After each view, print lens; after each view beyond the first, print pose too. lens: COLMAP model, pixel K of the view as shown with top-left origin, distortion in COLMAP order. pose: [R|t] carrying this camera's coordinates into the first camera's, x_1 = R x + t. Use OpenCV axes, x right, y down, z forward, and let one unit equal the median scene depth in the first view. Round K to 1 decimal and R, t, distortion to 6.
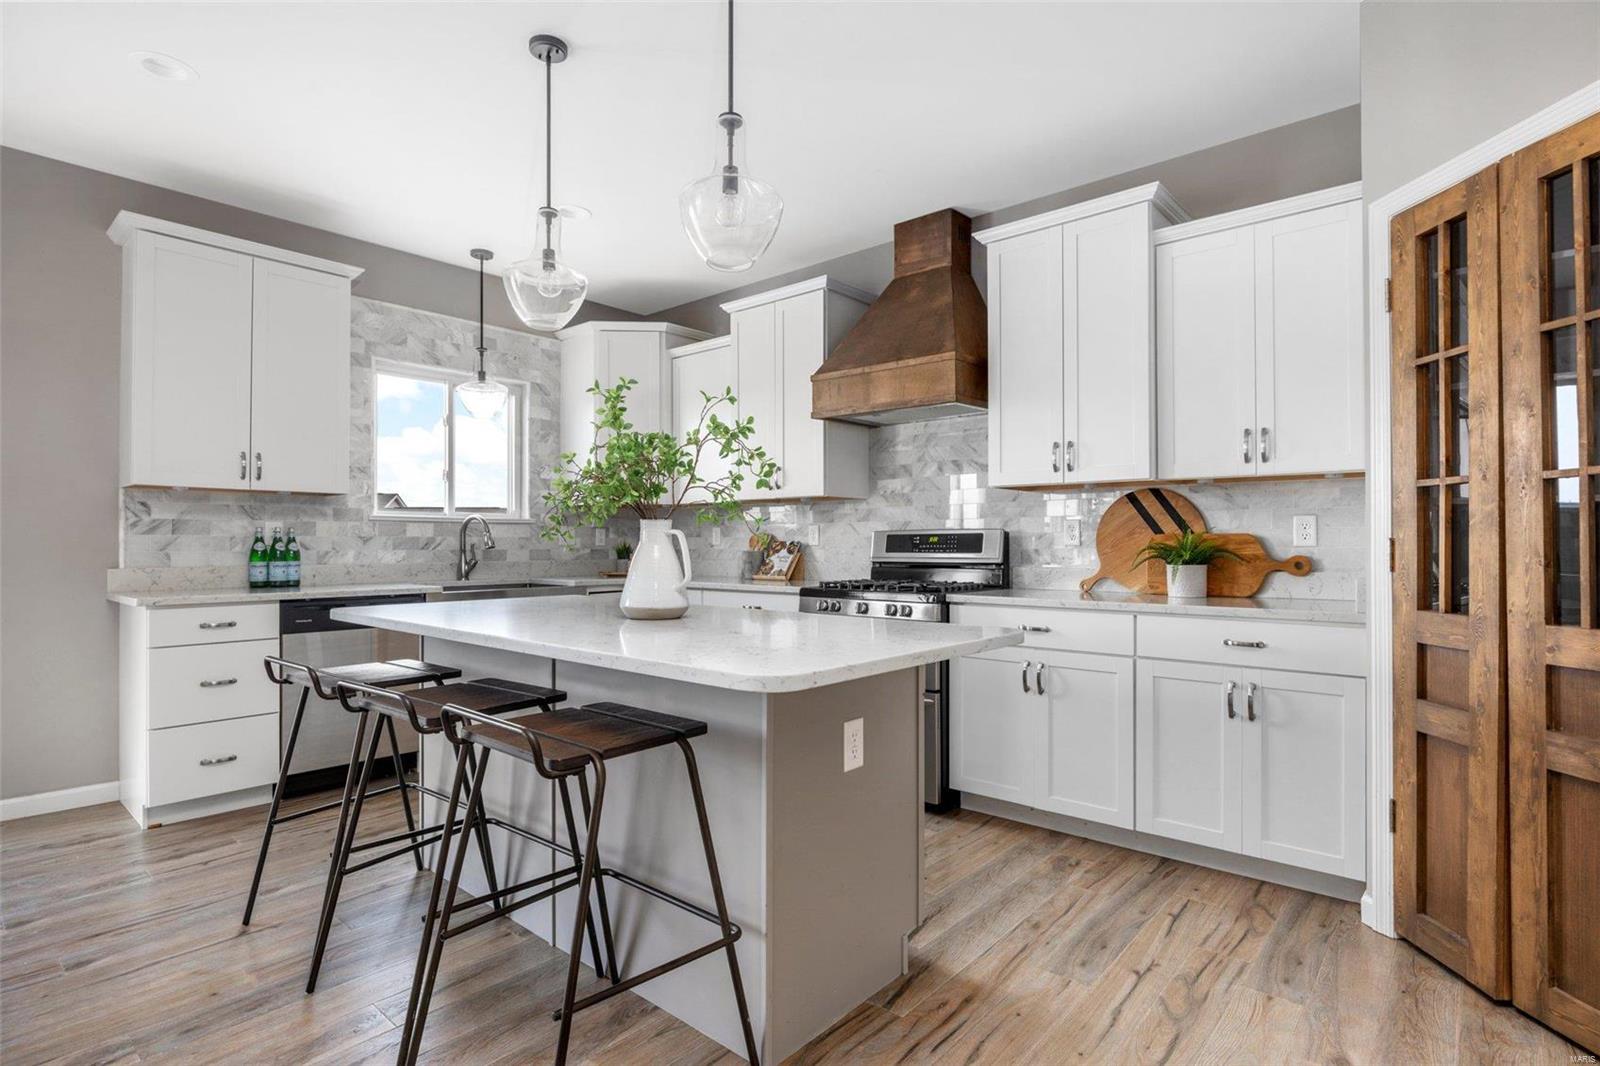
lens RADIAL K [[801.0, 0, 797.1], [0, 801.0, 536.6], [0, 0, 1]] dist [-0.003346, -0.009388]
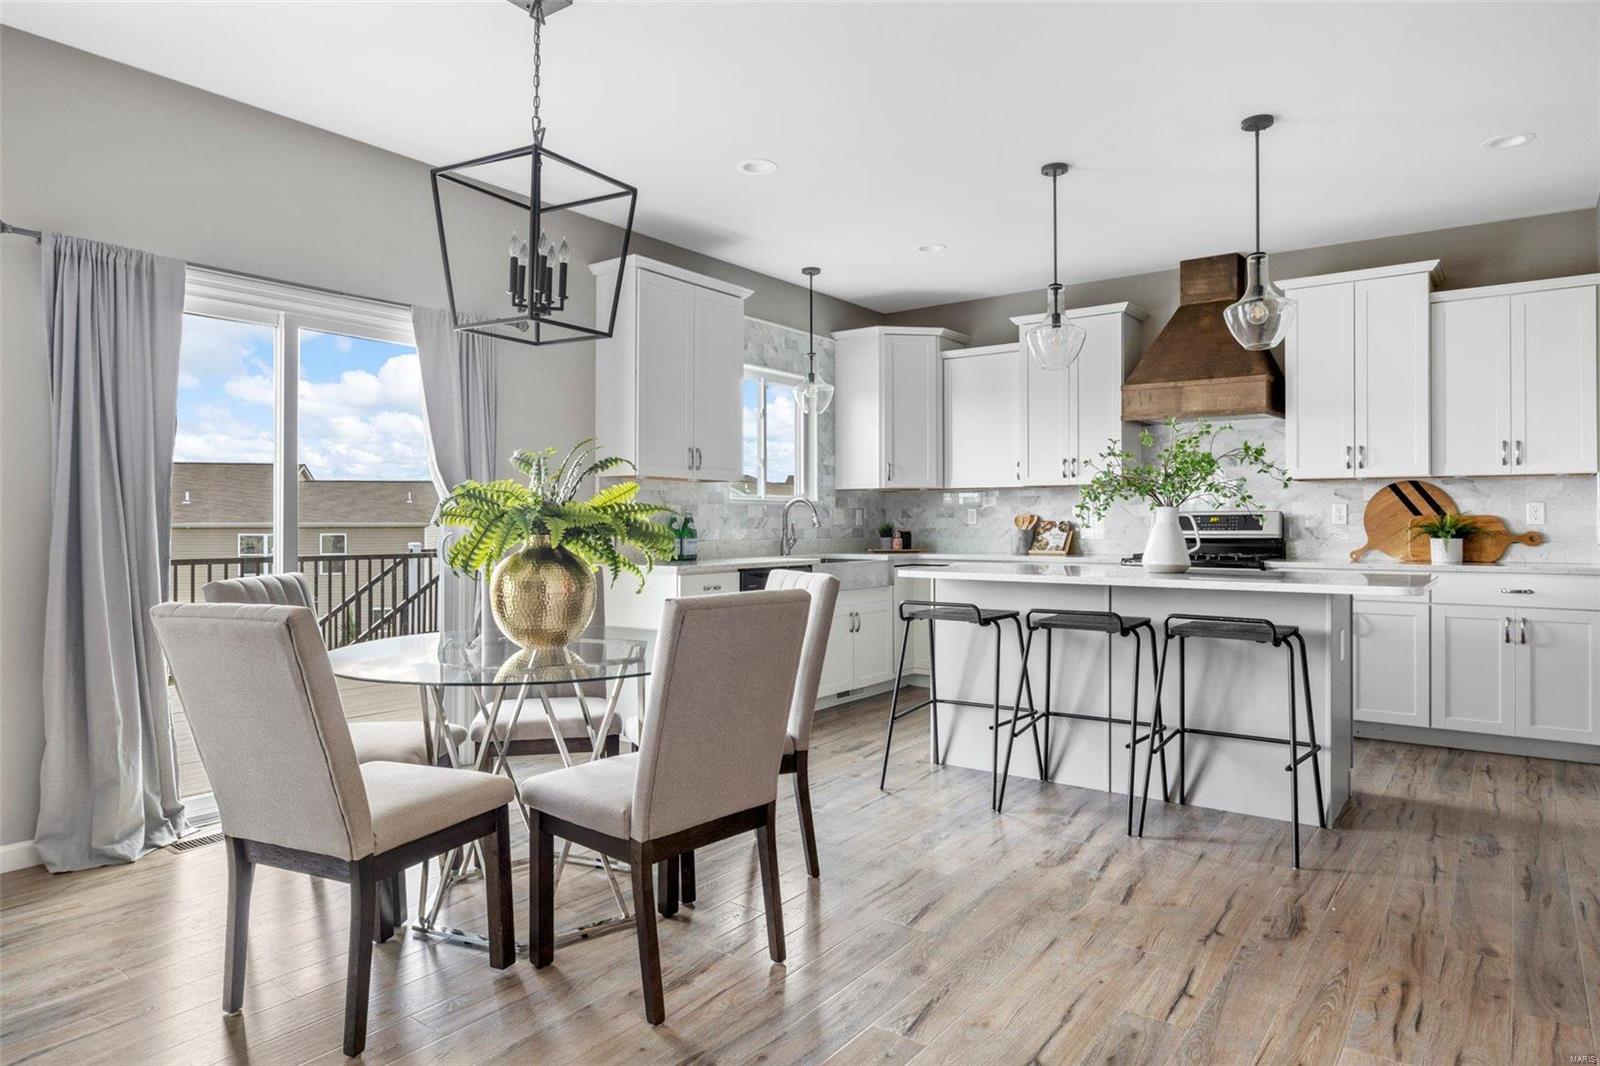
lens RADIAL K [[955.9, 0, 801.2], [0, 955.9, 521.3], [0, 0, 1]] dist [-0.007354, -0.000969]
pose [[0.997137, 0.000158, 0.075609, -0.732939], [-0.000596, 0.999983, 0.005766, -0.002372], [-0.075607, -0.005795, 0.997121, -0.528845]]
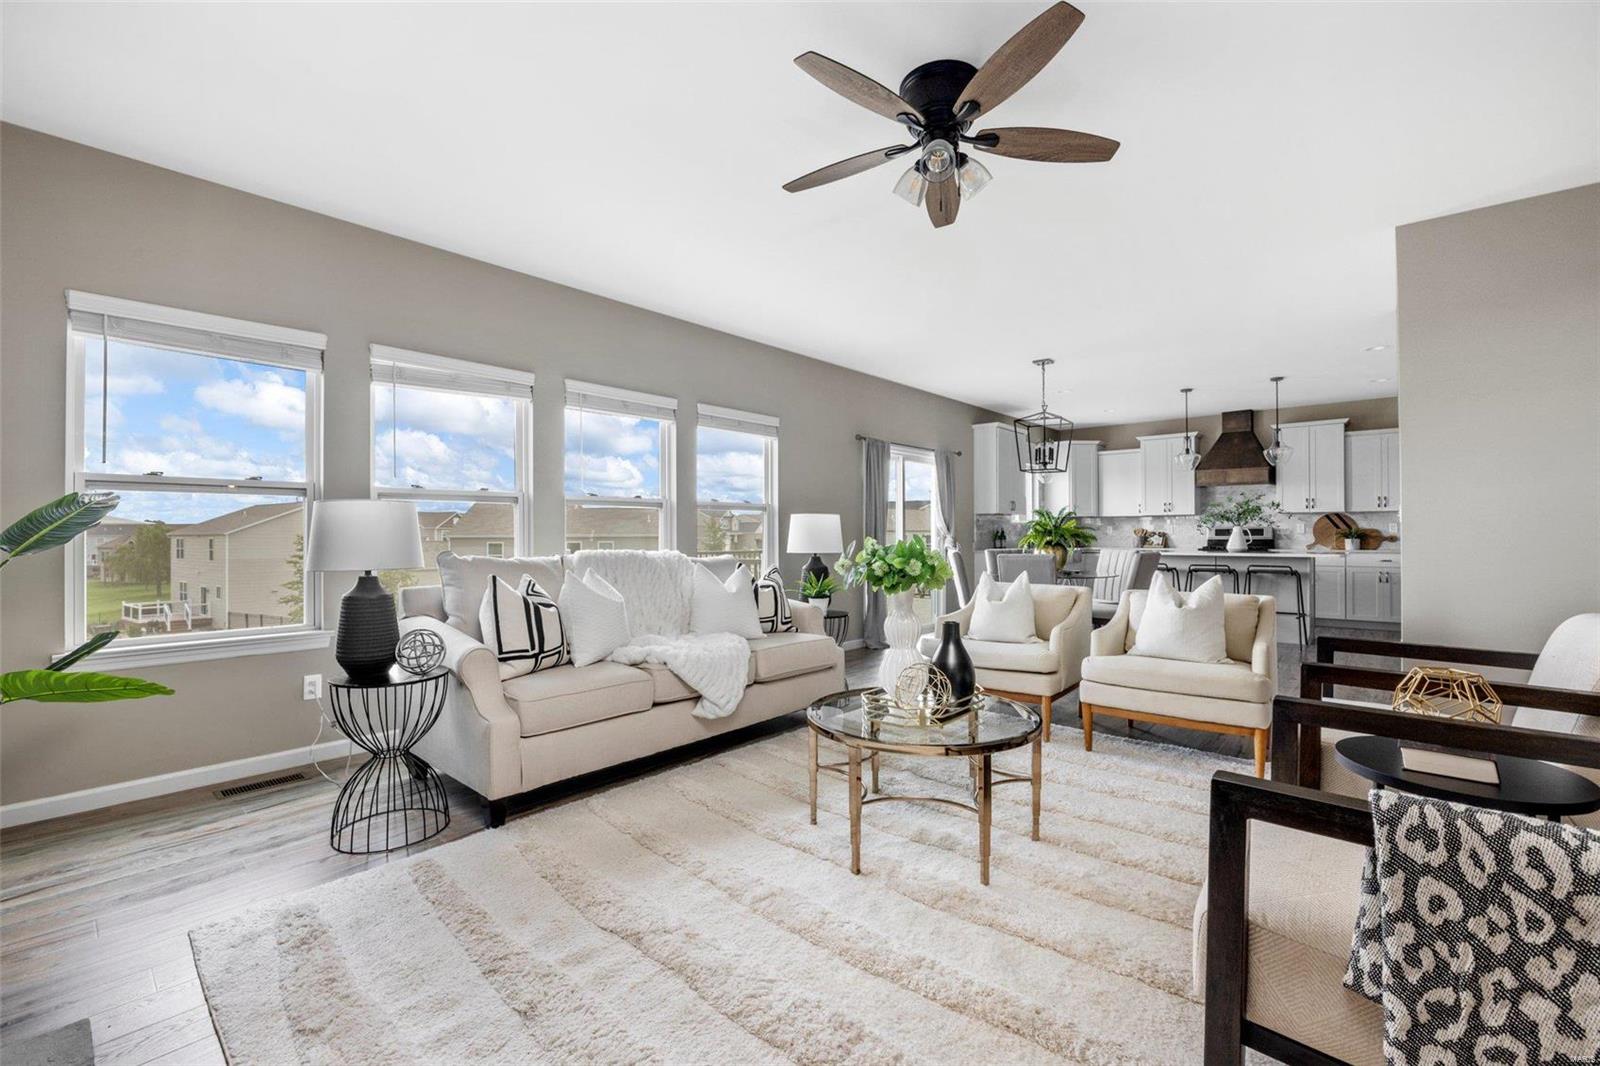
lens RADIAL K [[656.3, 0, 800.0], [0, 656.3, 533.0], [0, 0, 1]] dist [-0.022641, 0.000022]
pose [[0.999673, -0.004214, -0.025210, -1.596301], [0.004351, 0.999976, 0.005389, -0.009915], [0.025187, -0.005496, 0.999668, -1.554320]]
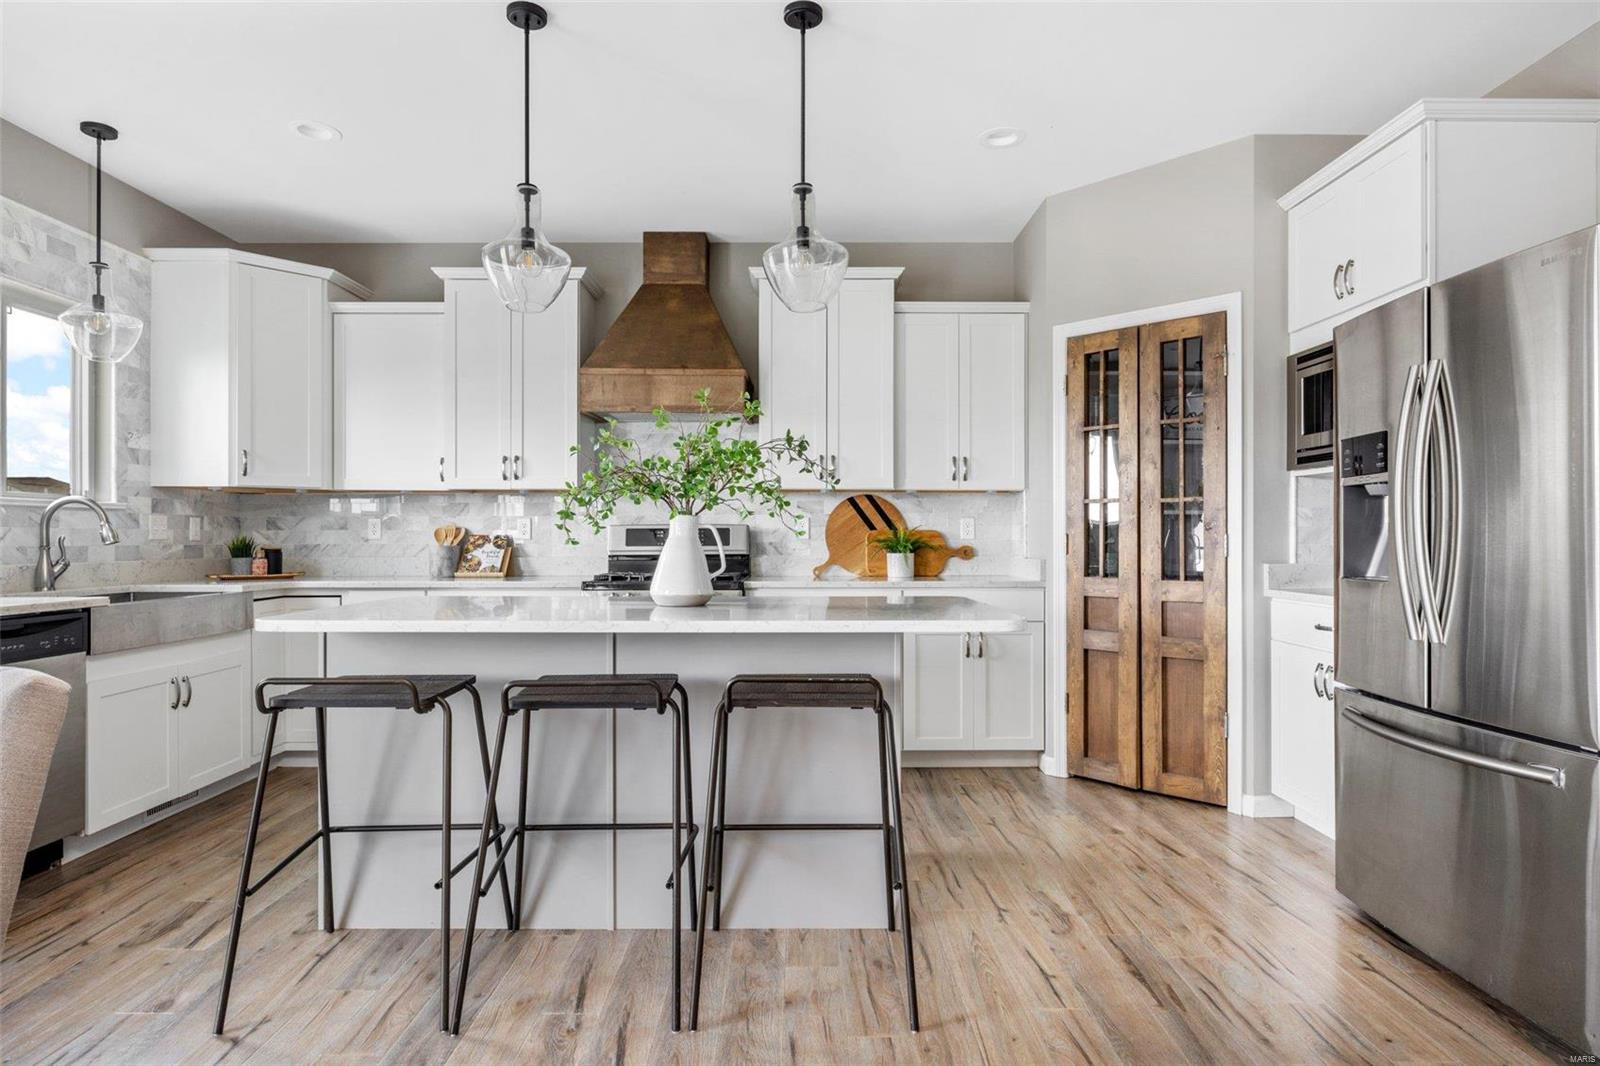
lens RADIAL K [[881.6, 0, 800.9], [0, 881.6, 537.9], [0, 0, 1]] dist [-0.012732, 0.000301]
pose [[0.749525, 0.000332, 0.661976, -0.629230], [-0.005764, 0.999965, 0.006024, 0.001623], [-0.661951, -0.008331, 0.749501, 0.001390]]
